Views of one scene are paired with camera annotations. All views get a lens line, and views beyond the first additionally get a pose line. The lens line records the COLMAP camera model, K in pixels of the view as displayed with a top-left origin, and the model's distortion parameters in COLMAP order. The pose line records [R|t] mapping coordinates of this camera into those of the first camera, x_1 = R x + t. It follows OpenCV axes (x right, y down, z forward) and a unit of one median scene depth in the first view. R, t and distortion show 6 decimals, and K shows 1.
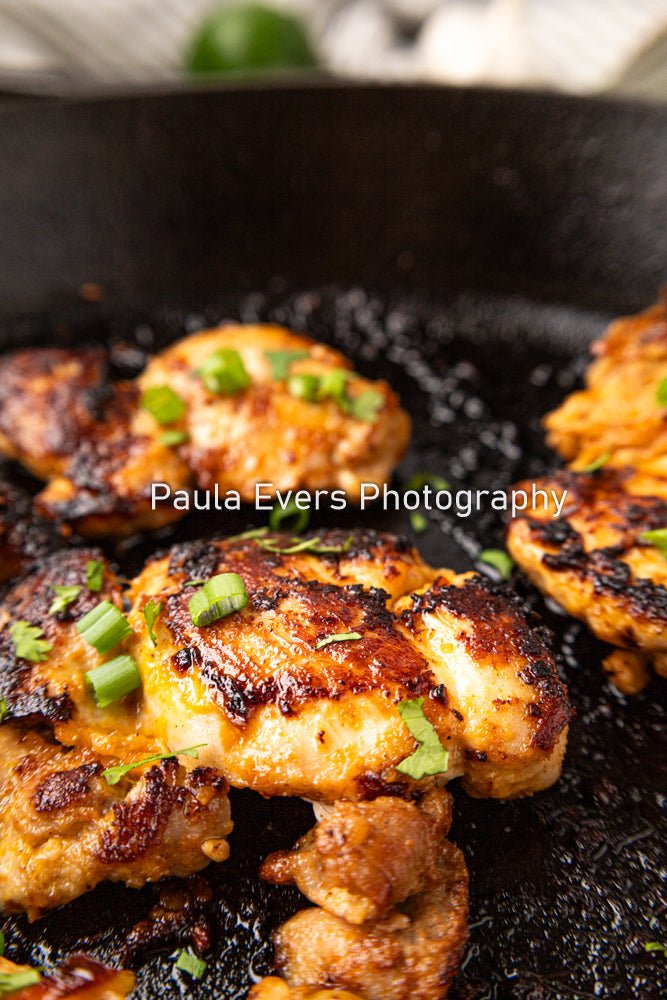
lens RADIAL K [[1160.5, 0, 318.7], [0, 1160.5, 499.4], [0, 0, 1]] dist [0.060621, -0.002651]
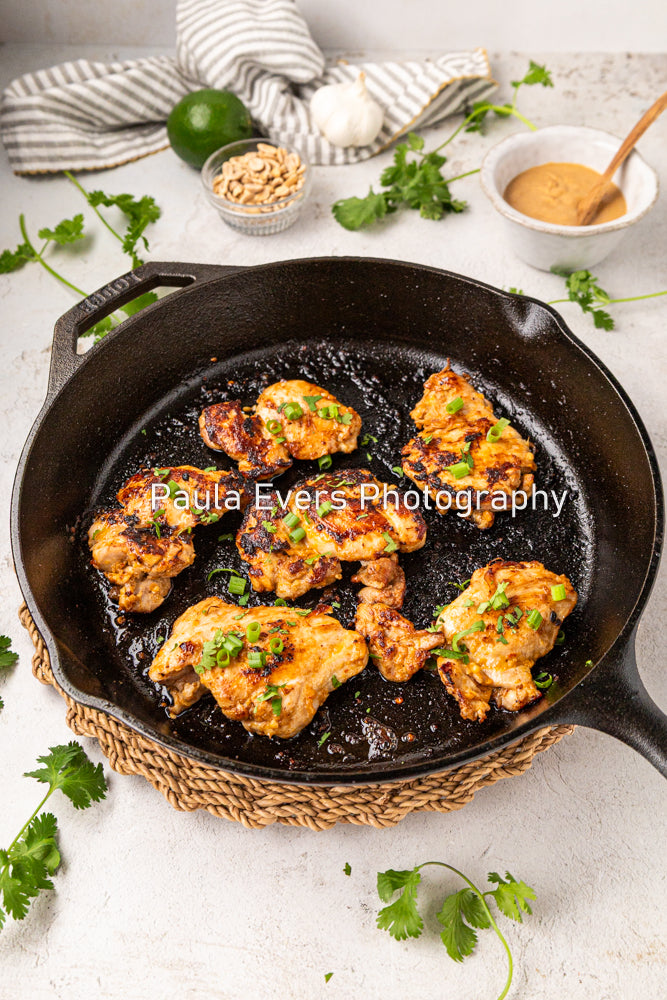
lens RADIAL K [[1442.7, 0, 333.5], [0, 1442.7, 500.0], [0, 0, 1]] dist [0.000170, 0.001843]
pose [[0.982307, -0.137938, 0.126675, -0.639245], [0.100649, 0.959244, 0.264045, -1.137108], [-0.157934, -0.246624, 0.956156, -3.298526]]
